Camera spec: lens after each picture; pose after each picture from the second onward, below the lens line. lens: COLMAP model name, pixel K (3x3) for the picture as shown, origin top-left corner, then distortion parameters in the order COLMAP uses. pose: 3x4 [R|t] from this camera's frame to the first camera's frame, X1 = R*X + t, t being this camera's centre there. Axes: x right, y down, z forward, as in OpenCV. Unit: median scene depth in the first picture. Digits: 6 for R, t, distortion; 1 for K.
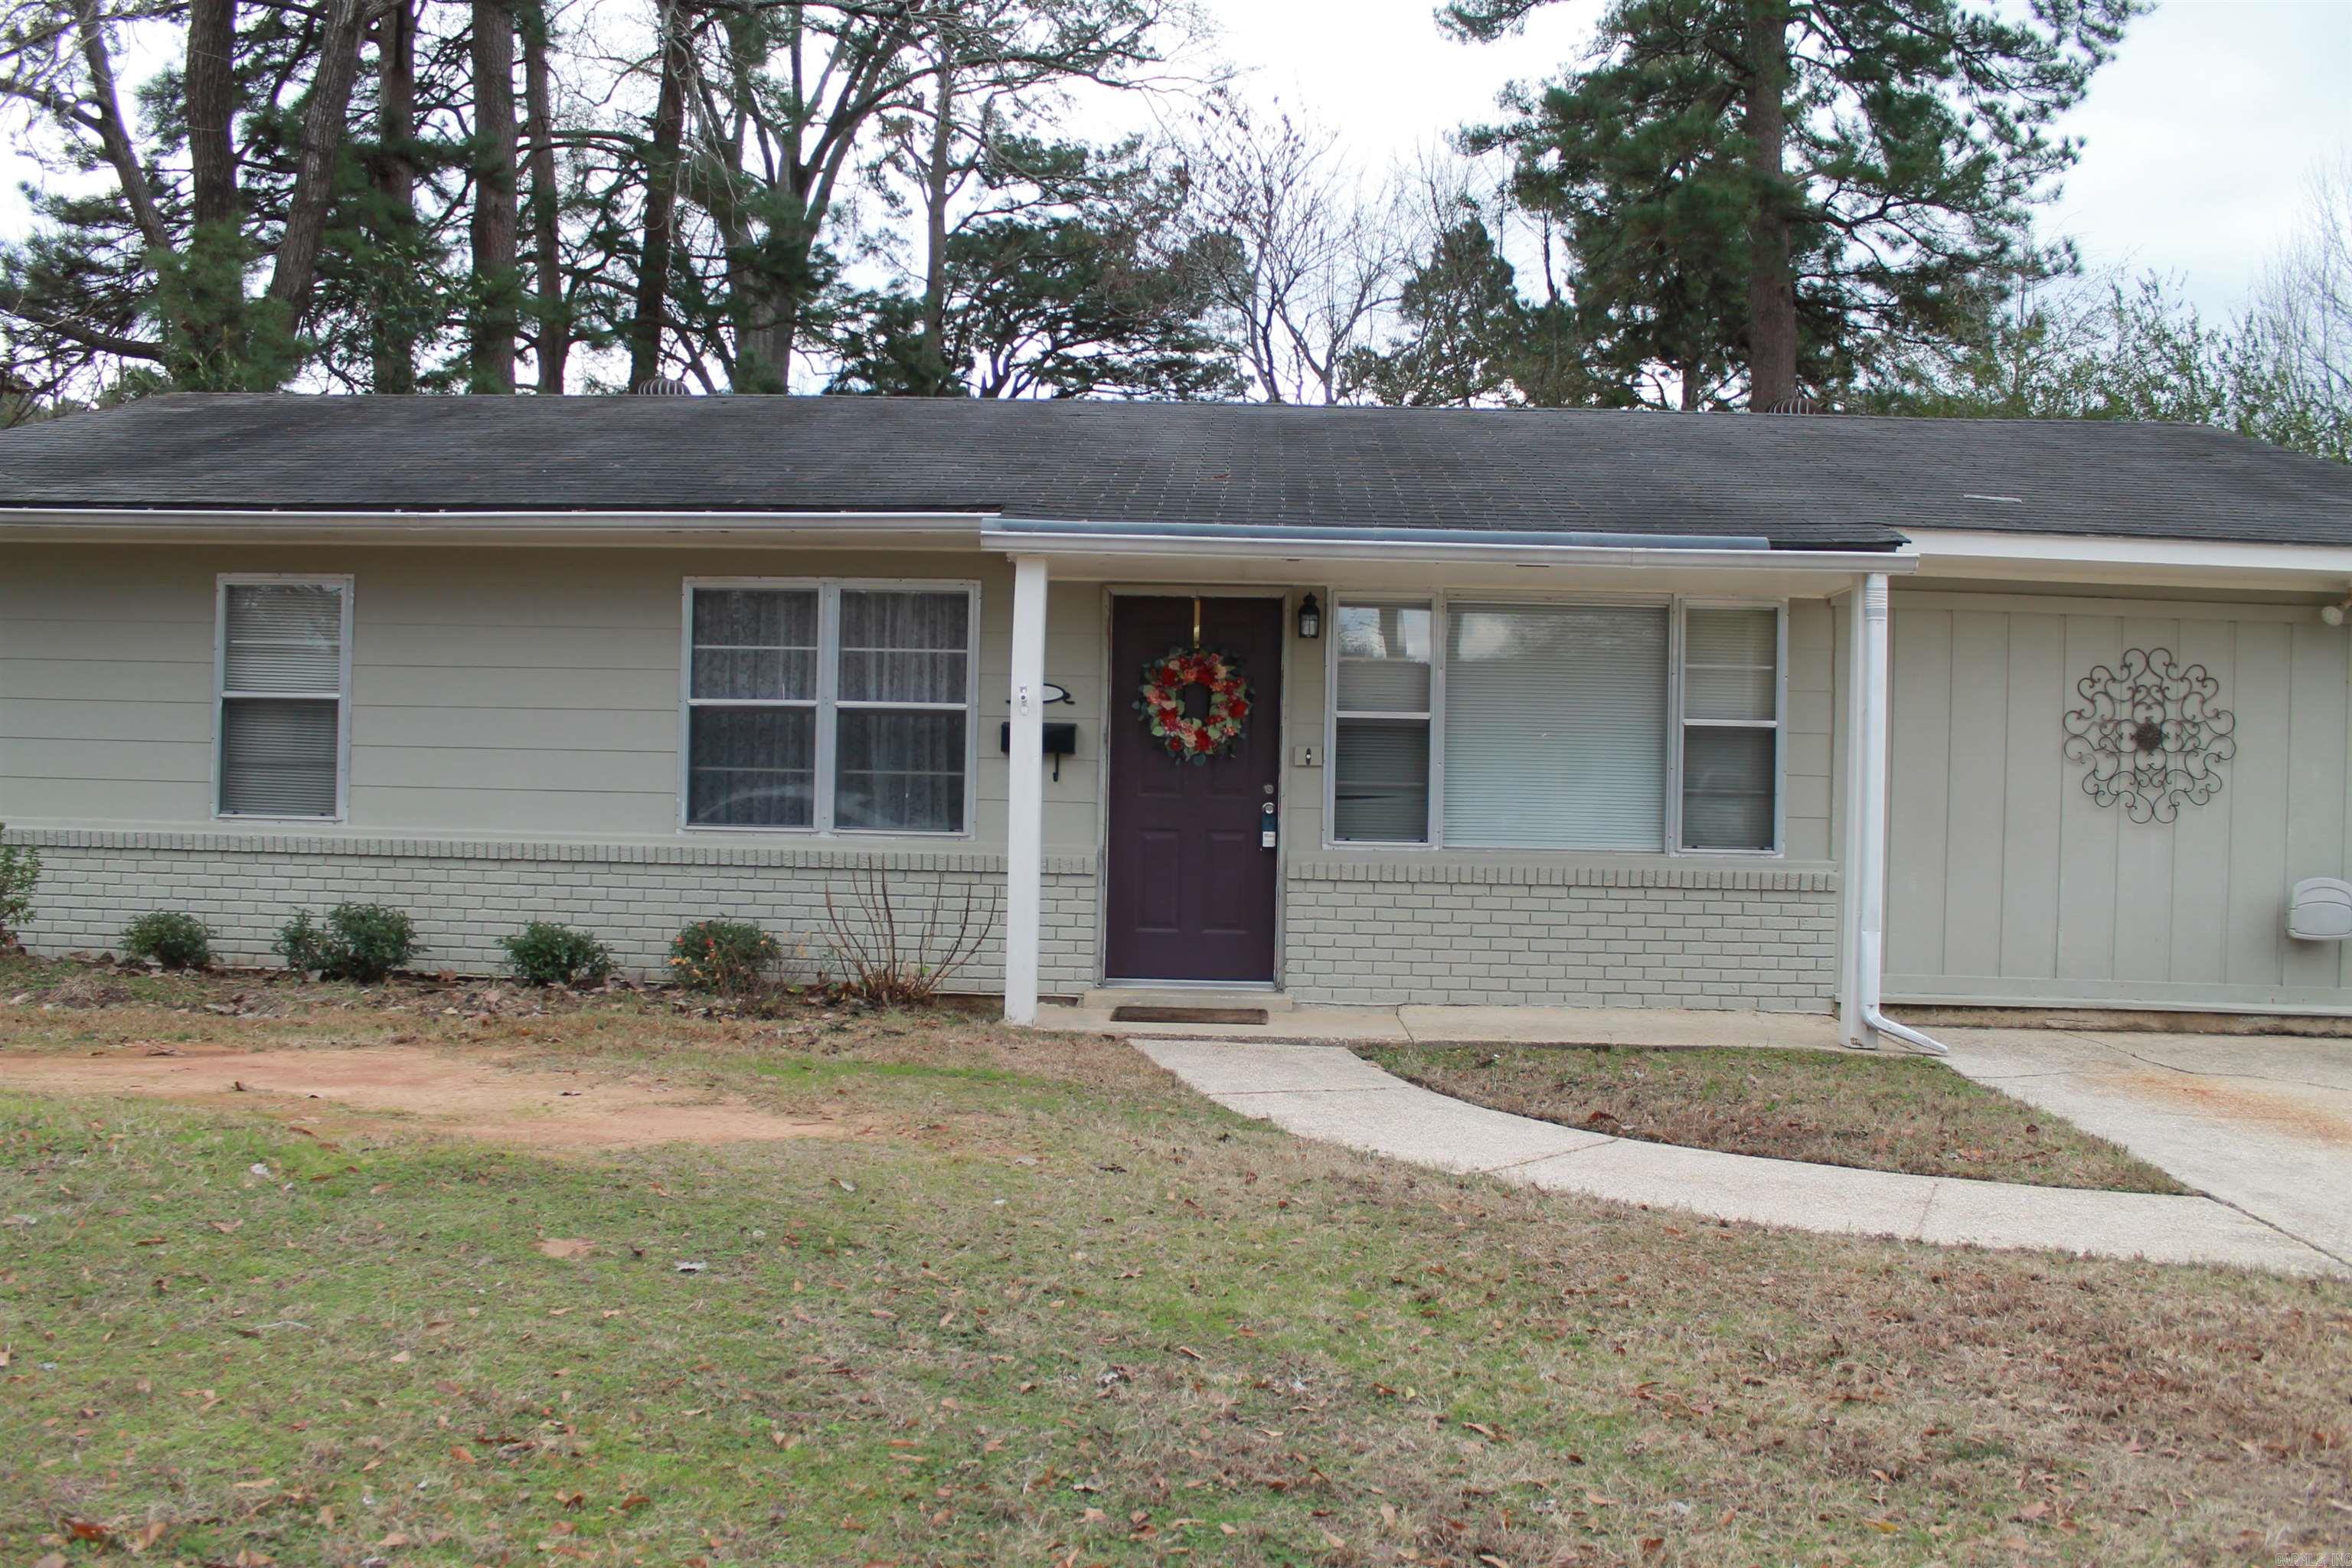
lens RADIAL K [[2001.0, 0, 1183.1], [0, 2001.0, 784.1], [0, 0, 1]] dist [-0.148521, 0.117334]
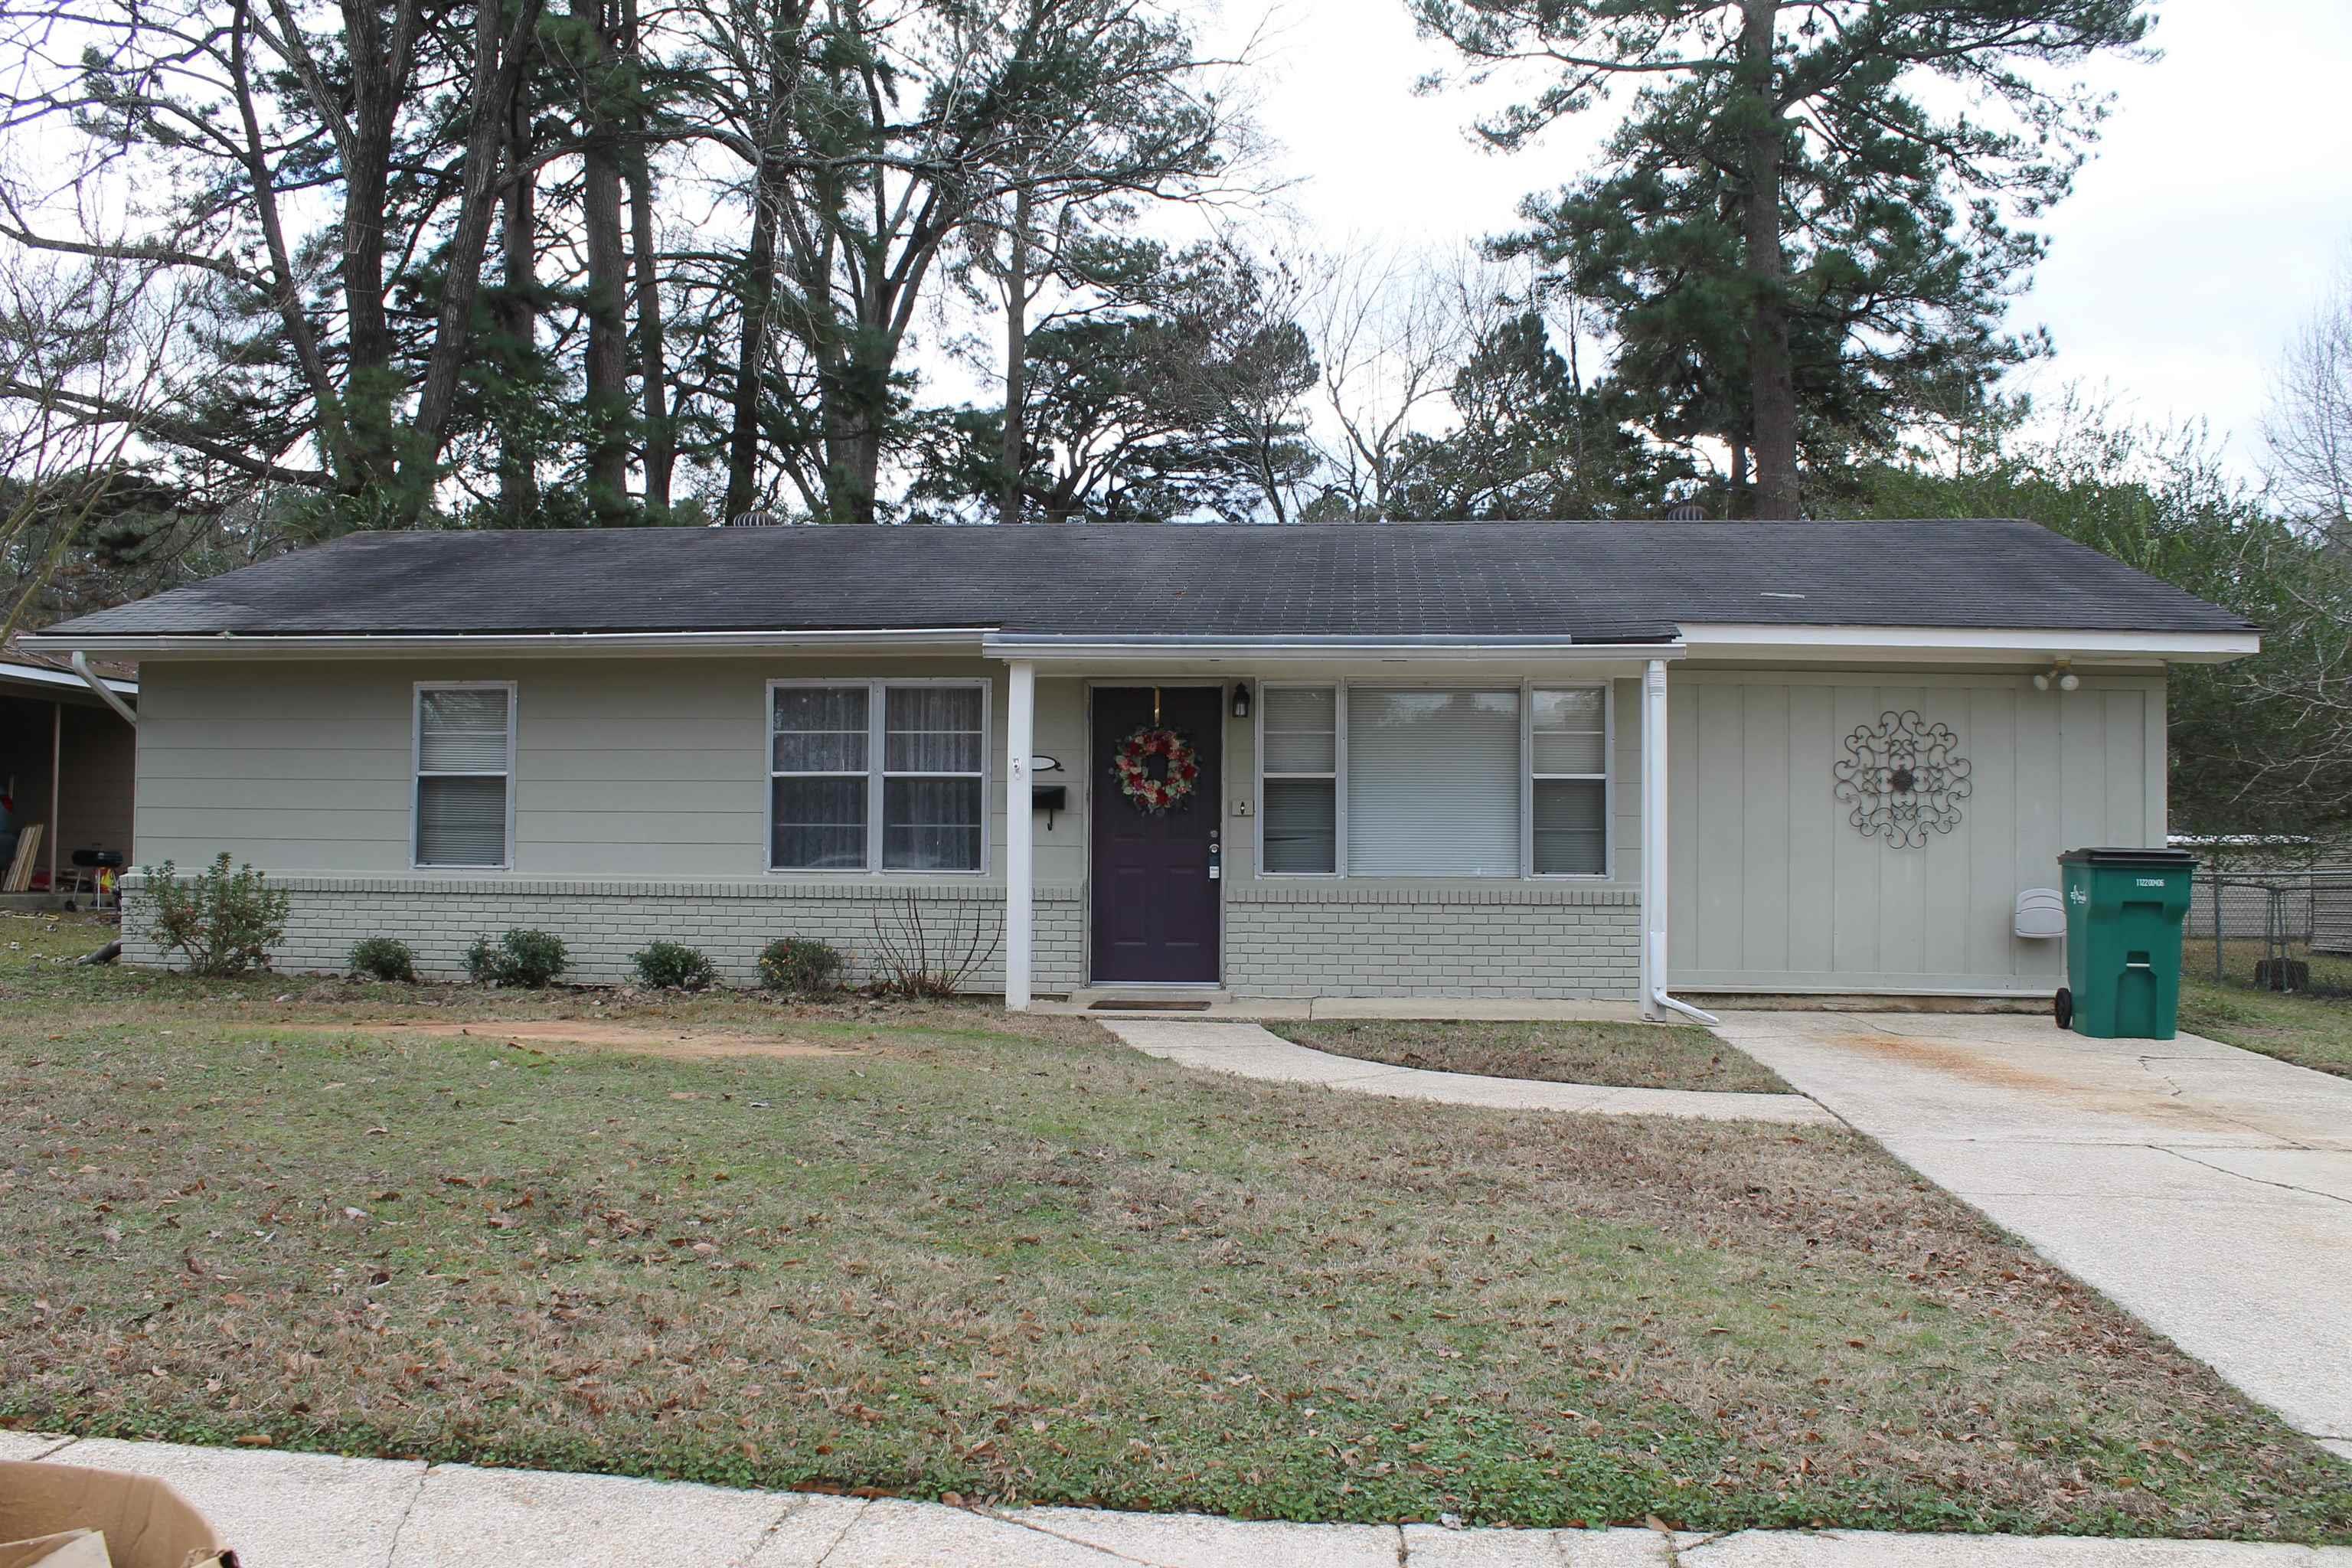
lens RADIAL K [[1956.0, 0, 1176.0], [0, 1956.0, 784.0], [0, 0, 1]] dist [-0.153498, 0.136446]
pose [[0.998685, -0.017023, -0.048367, 0.080593], [0.015273, 0.999223, -0.036328, 0.015953], [0.048948, 0.035542, 0.998169, -0.271642]]
